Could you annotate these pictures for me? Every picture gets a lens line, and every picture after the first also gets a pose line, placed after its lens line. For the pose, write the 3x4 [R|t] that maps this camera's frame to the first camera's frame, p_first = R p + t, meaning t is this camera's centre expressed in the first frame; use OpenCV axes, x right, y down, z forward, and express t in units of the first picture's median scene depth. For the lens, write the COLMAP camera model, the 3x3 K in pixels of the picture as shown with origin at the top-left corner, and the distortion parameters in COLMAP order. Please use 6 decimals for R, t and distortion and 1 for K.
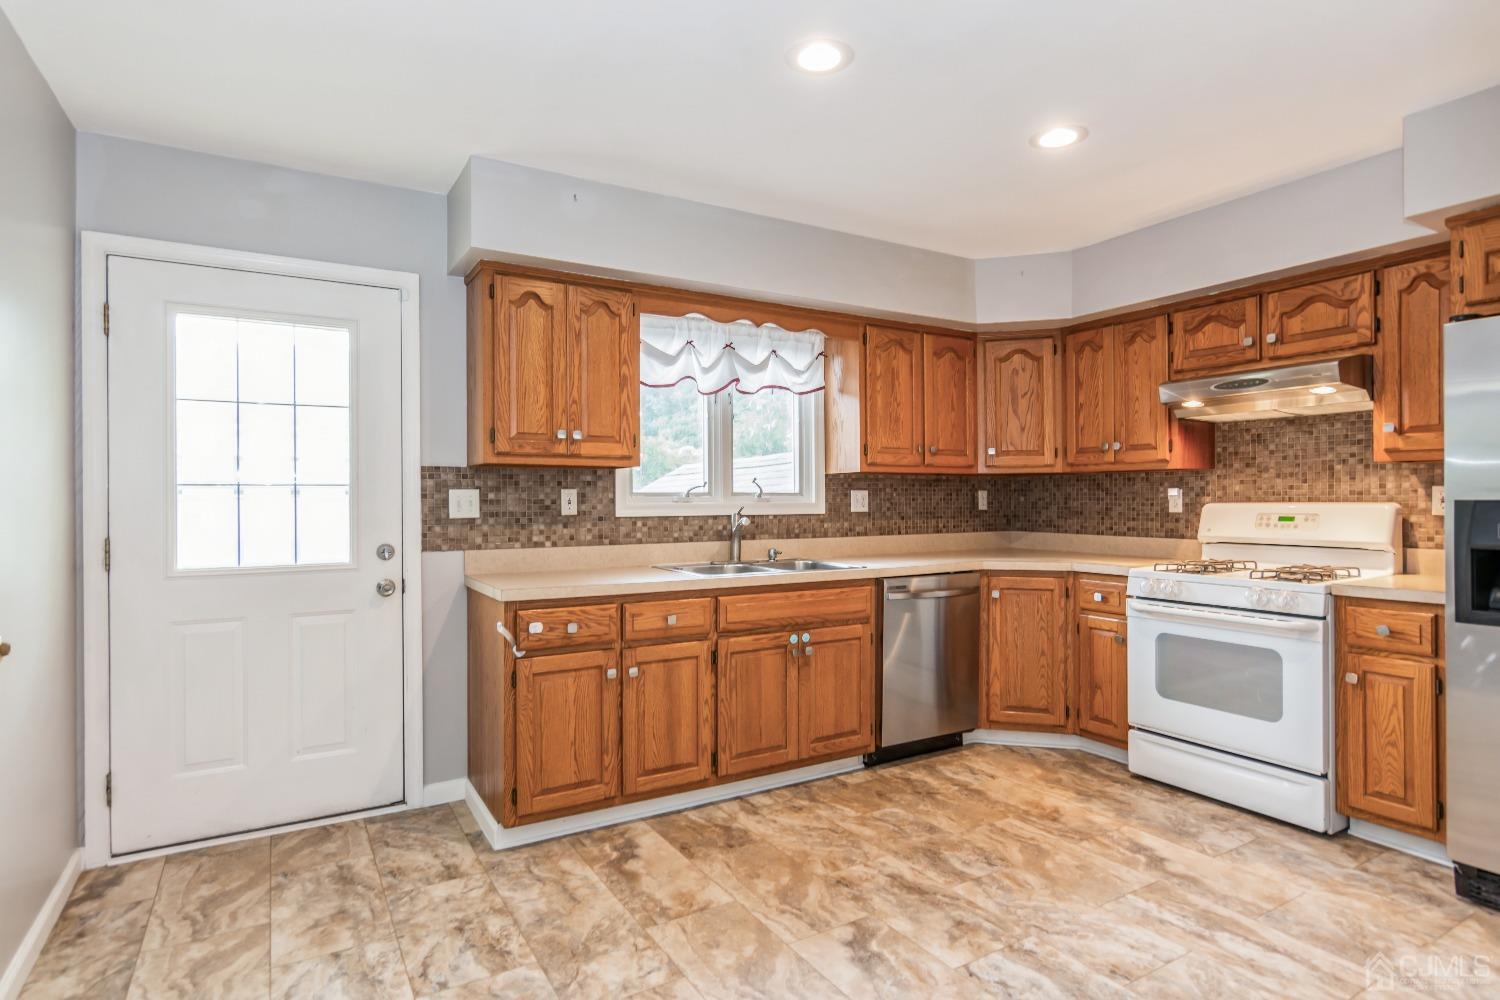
lens RADIAL K [[801.7, 0, 750.0], [0, 801.7, 500.0], [0, 0, 1]] dist [0.000729, 0.000224]
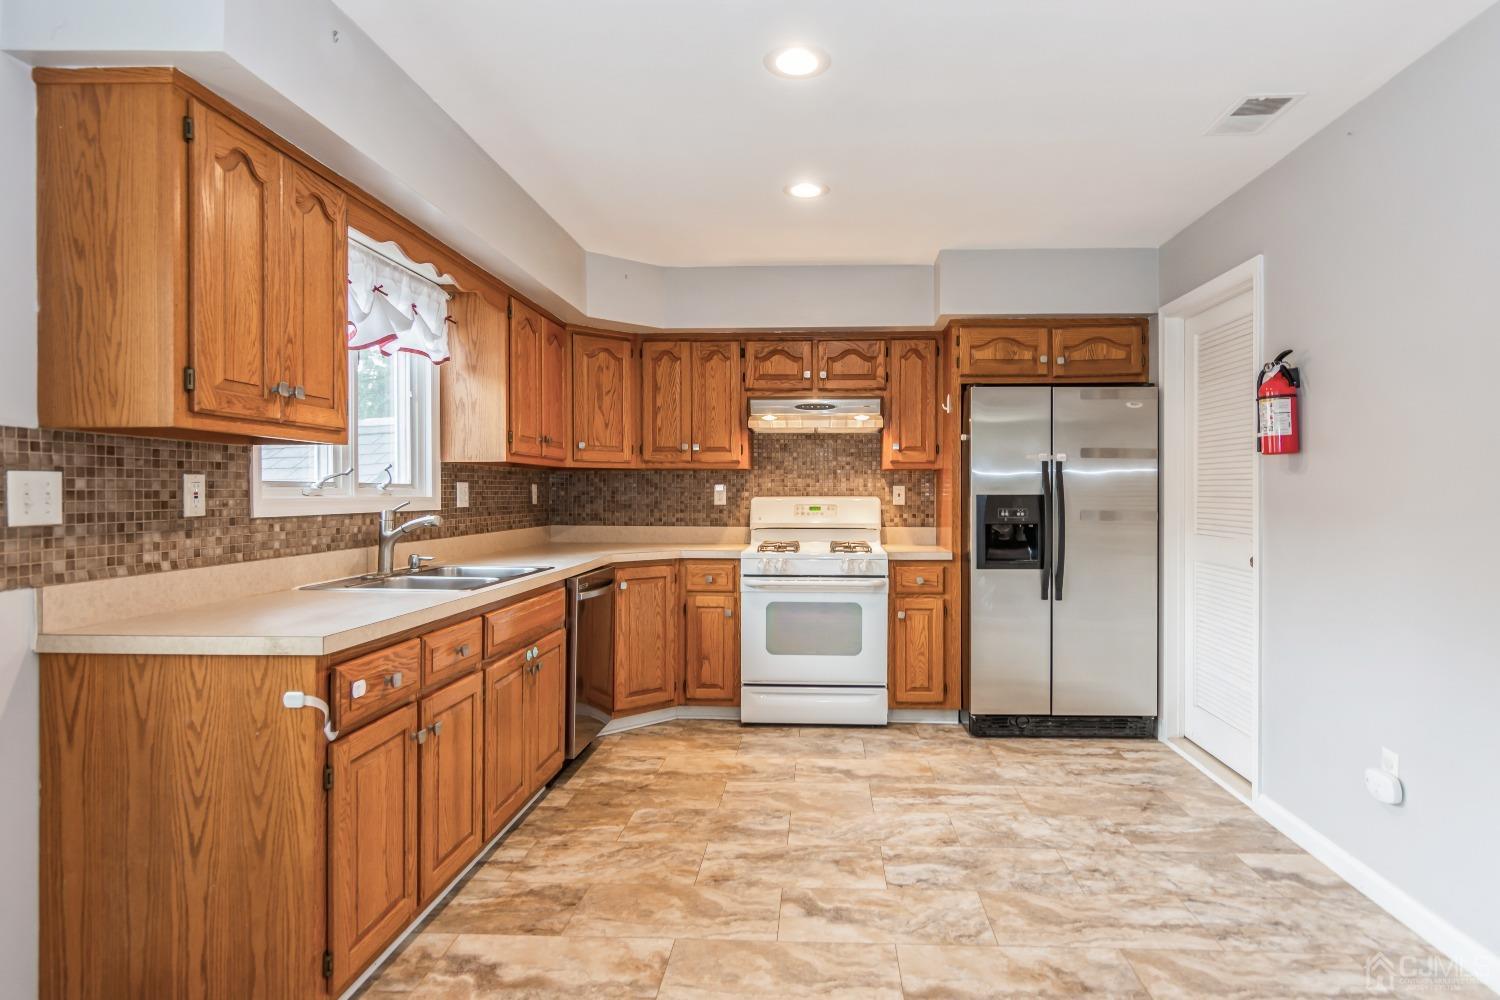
lens RADIAL K [[816.4, 0, 797.2], [0, 816.4, 495.7], [0, 0, 1]] dist [0.000380, 0.000612]
pose [[0.545671, 0.001080, 0.837999, -0.498485], [-0.002646, 0.999996, 0.000434, 0.001386], [-0.837995, -0.002455, 0.545672, 0.271347]]
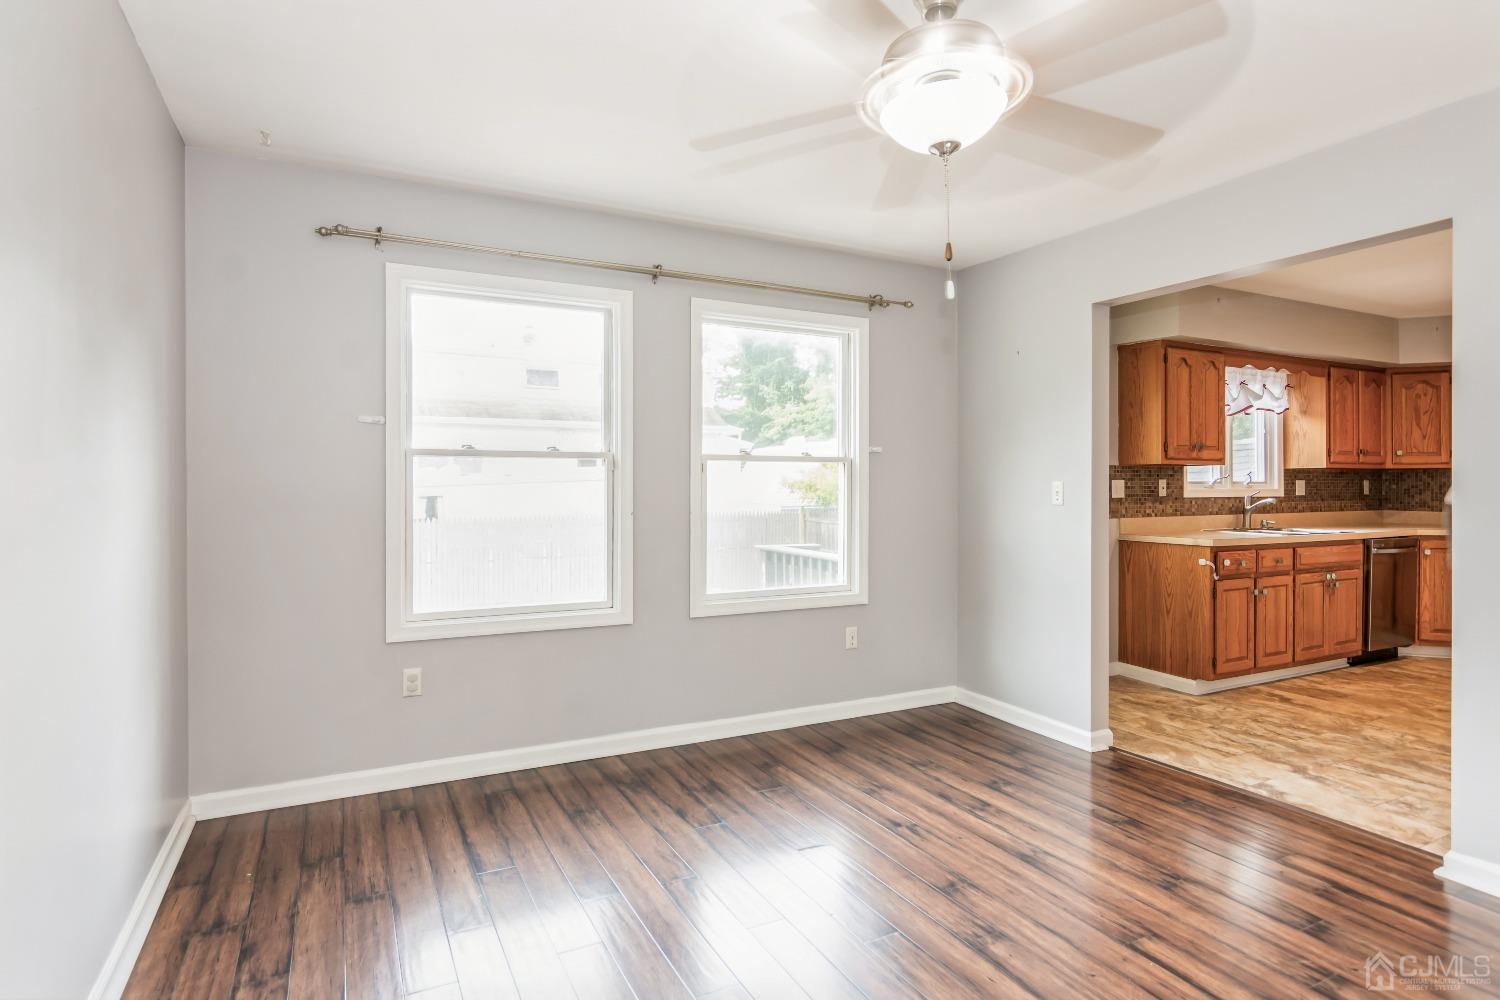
lens RADIAL K [[797.5, 0, 747.9], [0, 797.5, 489.3], [0, 0, 1]] dist [-0.000056, -0.000286]
pose [[0.997705, 0.002903, -0.067649, -0.917574], [-0.002642, 0.999989, 0.003942, 0.001355], [0.067660, -0.003755, 0.997701, -0.582875]]
